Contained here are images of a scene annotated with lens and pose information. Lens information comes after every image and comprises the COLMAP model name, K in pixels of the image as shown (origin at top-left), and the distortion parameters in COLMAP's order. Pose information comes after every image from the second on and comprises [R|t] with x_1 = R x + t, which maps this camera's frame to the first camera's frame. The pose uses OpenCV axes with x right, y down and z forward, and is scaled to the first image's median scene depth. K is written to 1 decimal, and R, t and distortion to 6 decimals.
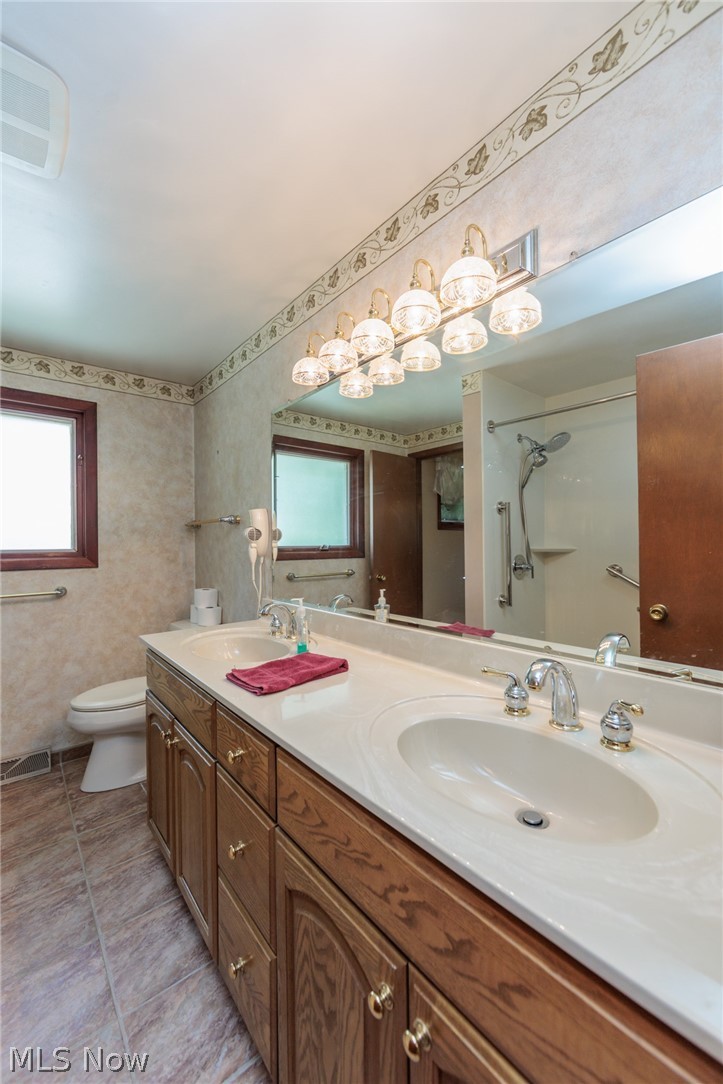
lens RADIAL K [[421.3, 0, 361.5], [0, 421.3, 542.0], [0, 0, 1]] dist [-0.002940, -0.000054]
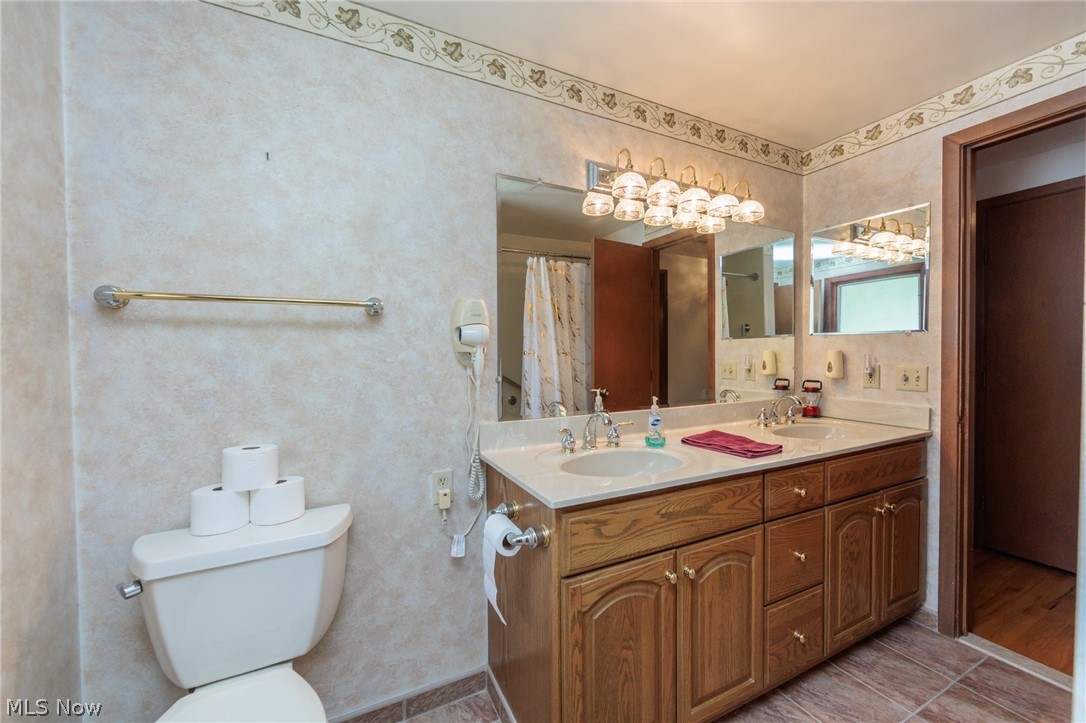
lens RADIAL K [[422.1, 0, 543.0], [0, 422.1, 361.5], [0, 0, 1]] dist [-0.002940, -0.000054]
pose [[0.232609, -0.011307, 0.972505, -1.149699], [0.002111, 0.999936, 0.011121, 0.023668], [-0.972568, -0.000534, 0.232618, 0.916536]]
